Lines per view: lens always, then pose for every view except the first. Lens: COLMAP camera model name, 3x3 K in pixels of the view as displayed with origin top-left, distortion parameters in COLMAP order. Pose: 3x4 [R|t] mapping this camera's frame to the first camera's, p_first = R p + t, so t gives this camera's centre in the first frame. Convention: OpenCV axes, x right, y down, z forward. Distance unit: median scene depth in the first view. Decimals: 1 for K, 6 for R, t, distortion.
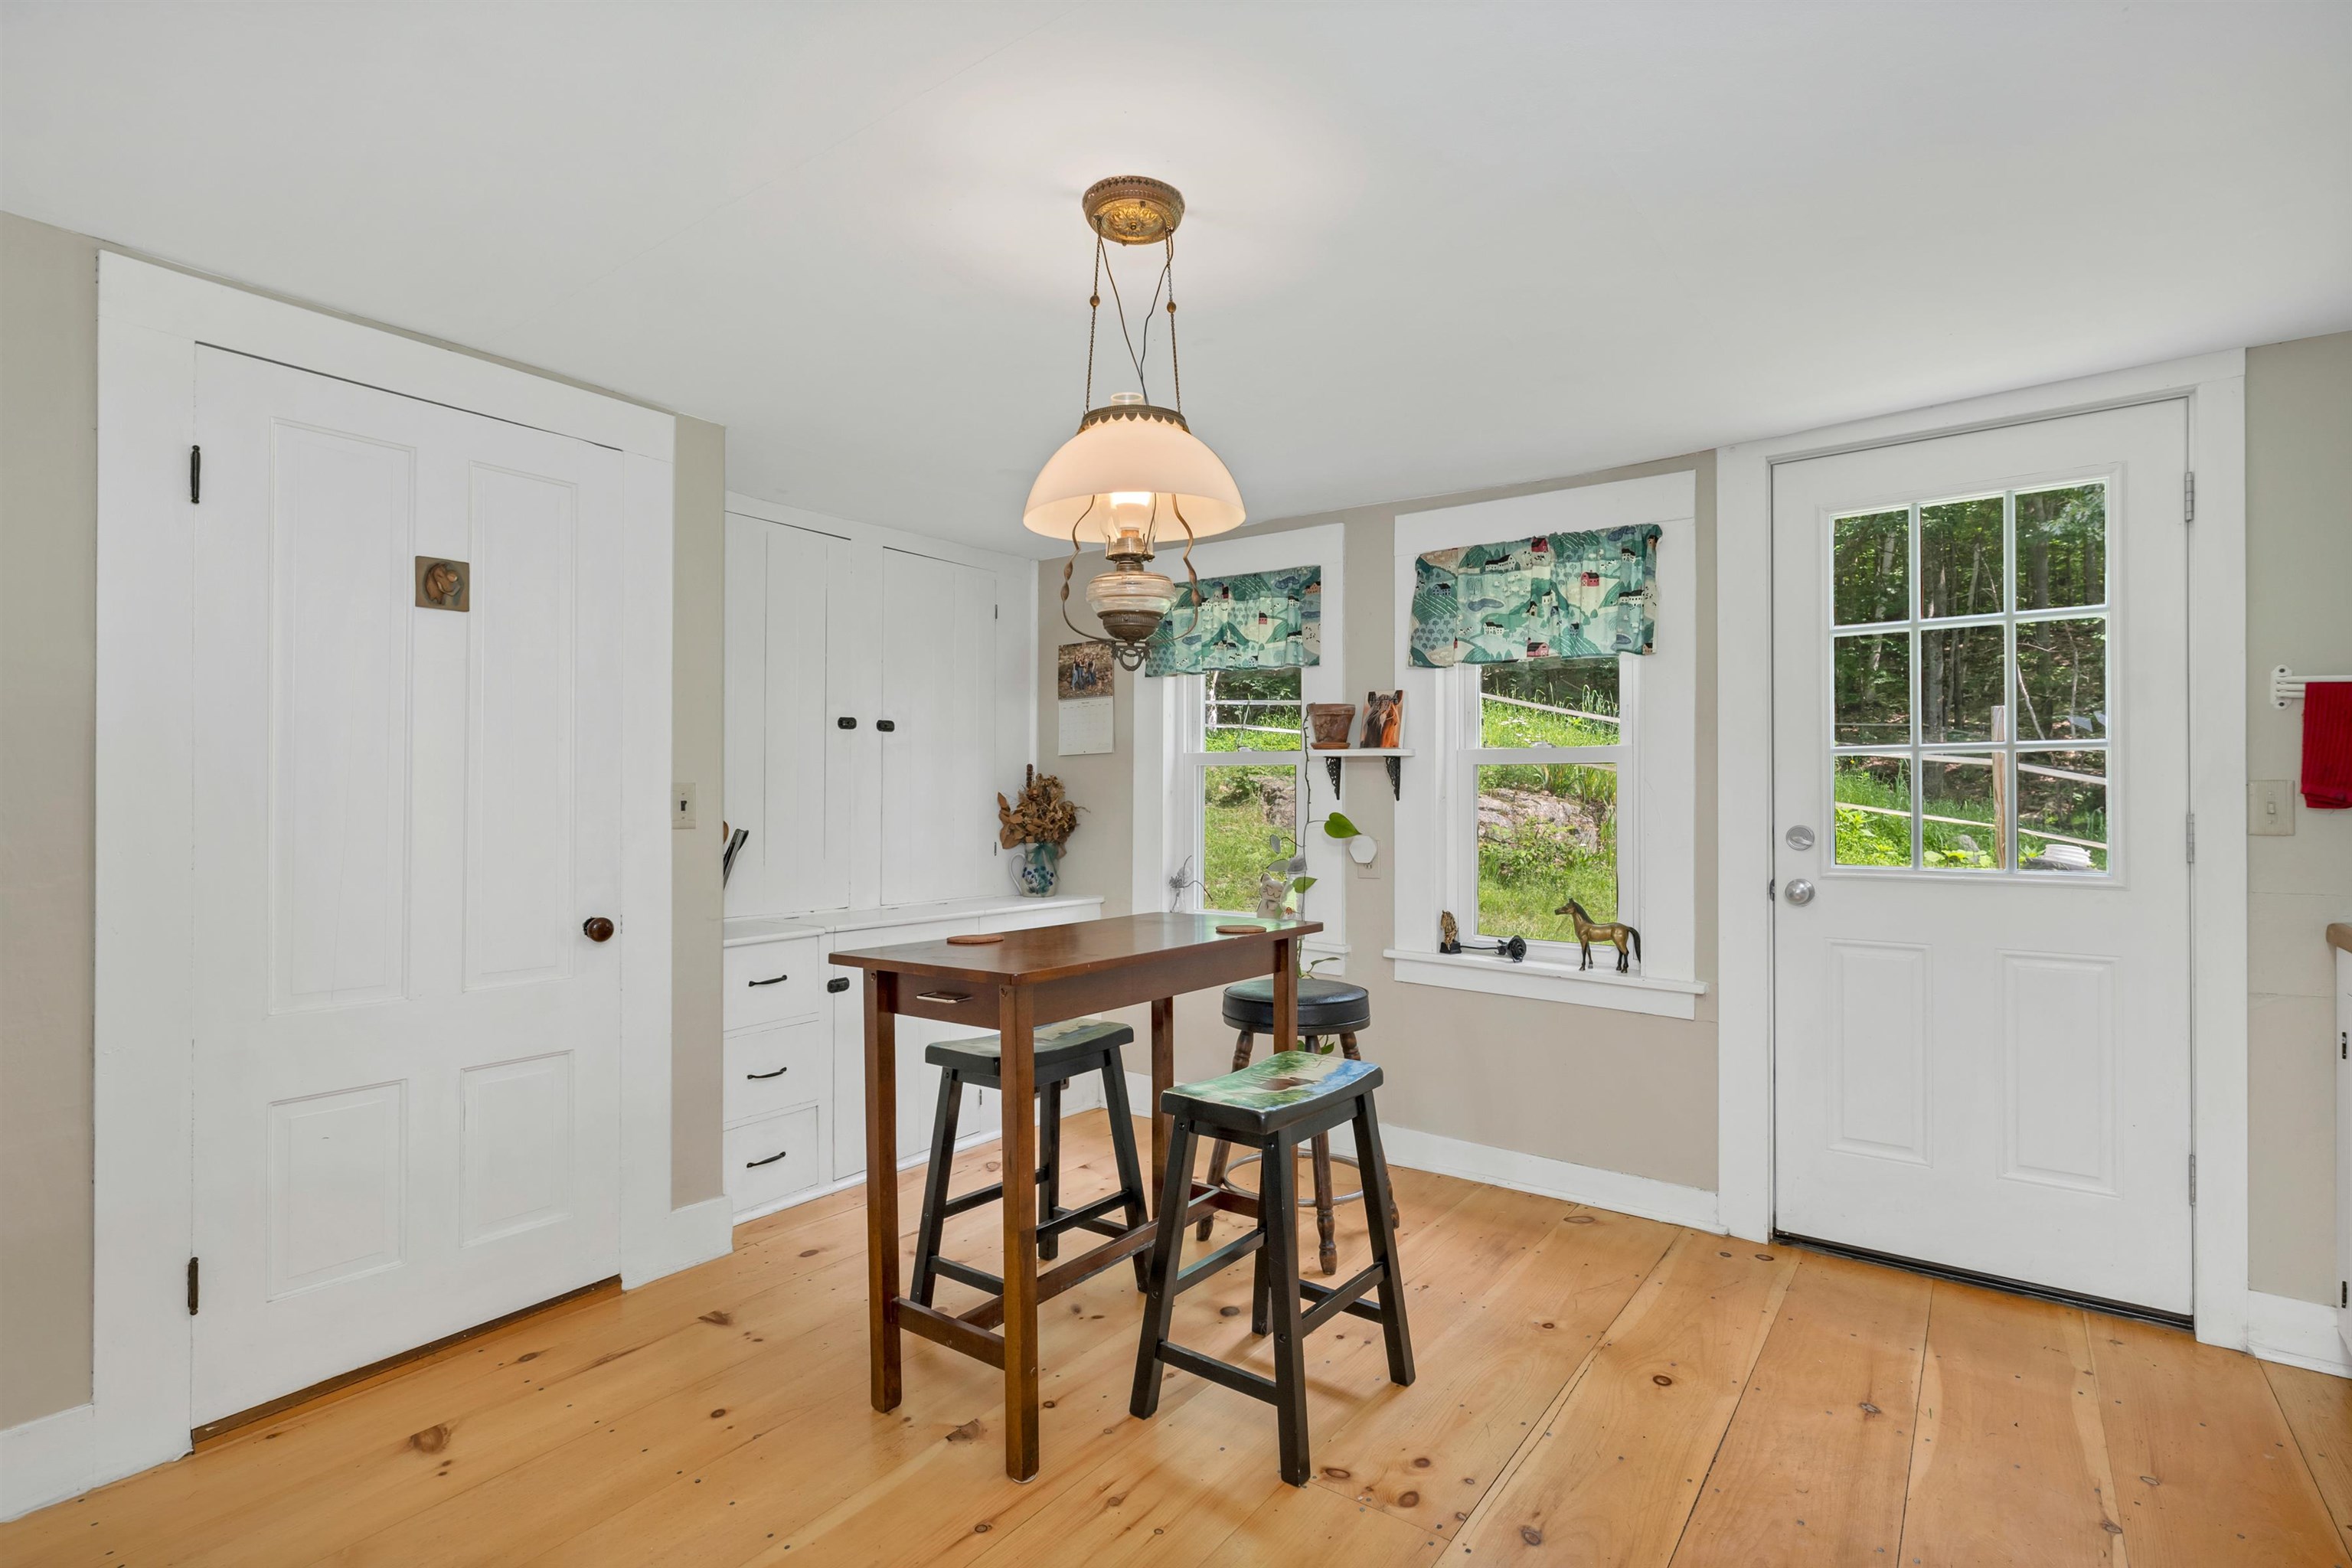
lens RADIAL K [[1101.1, 0, 1185.5], [0, 1101.1, 804.5], [0, 0, 1]] dist [0.003747, 0.000028]
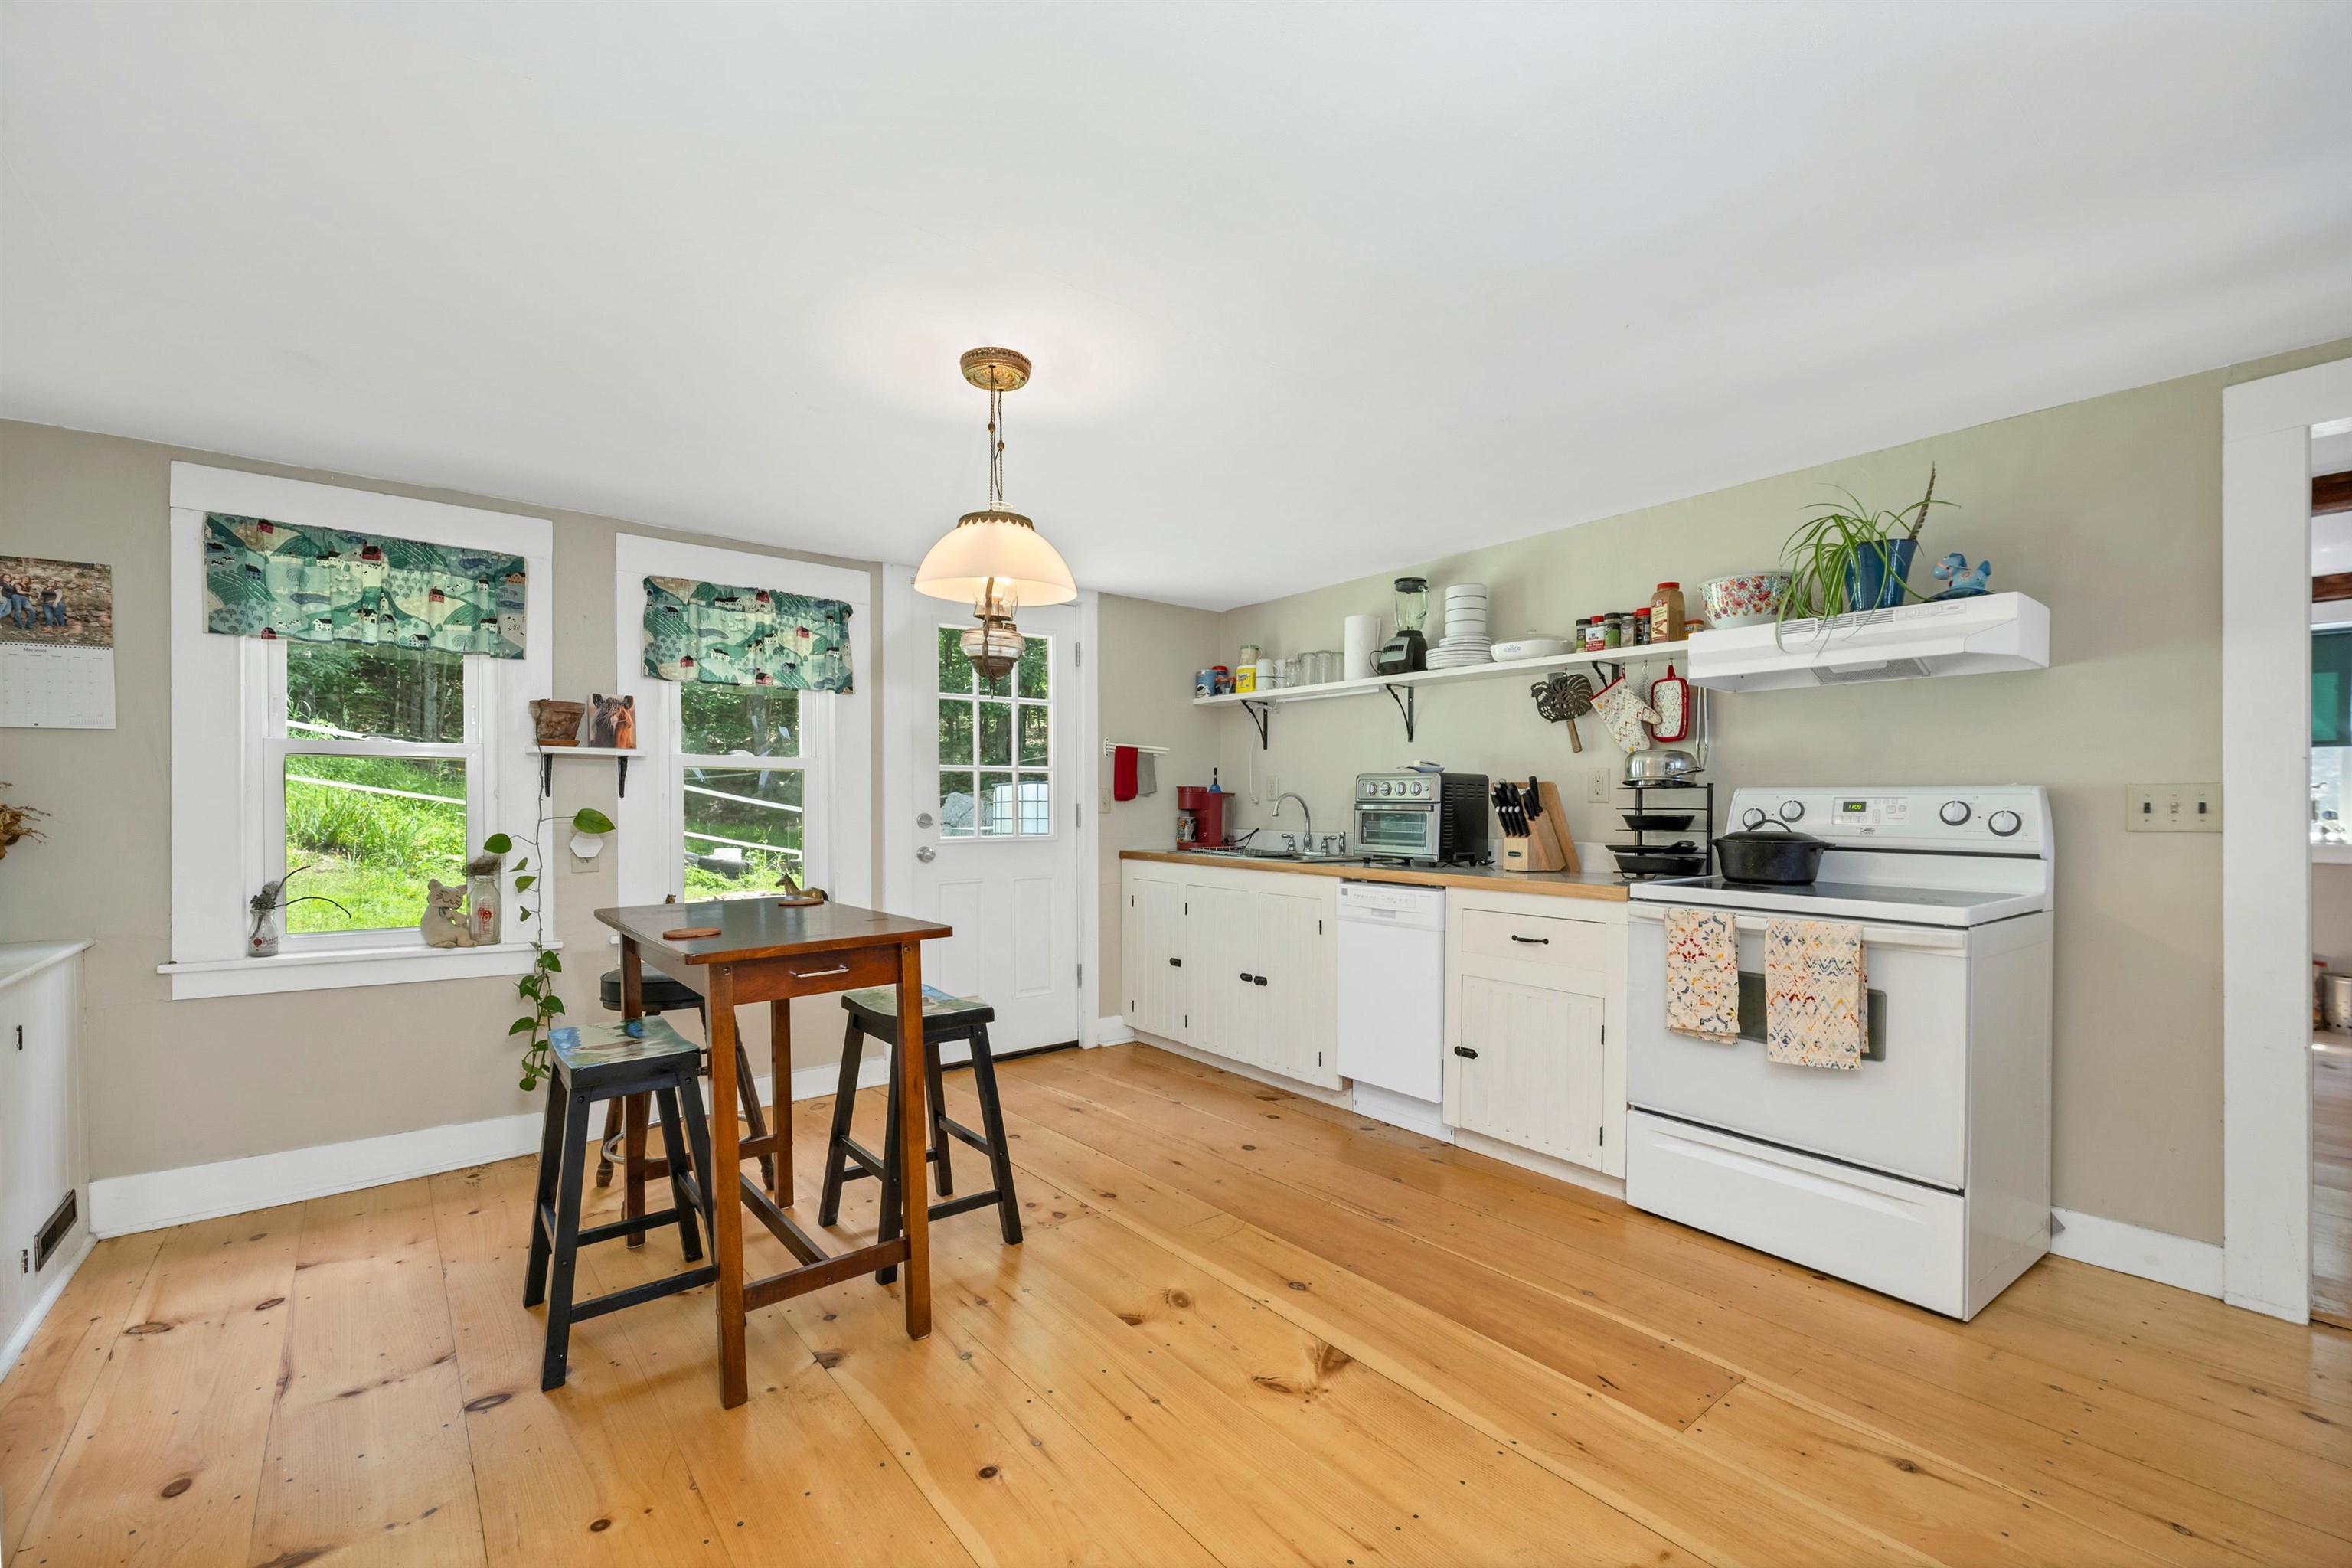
lens RADIAL K [[1002.1, 0, 1186.0], [0, 1002.1, 809.2], [0, 0, 1]] dist [0.004710, -0.001214]
pose [[0.253458, -0.013409, 0.967253, -0.680385], [0.001192, 0.999907, 0.013549, -0.005221], [-0.967346, -0.002281, 0.253451, 0.235992]]
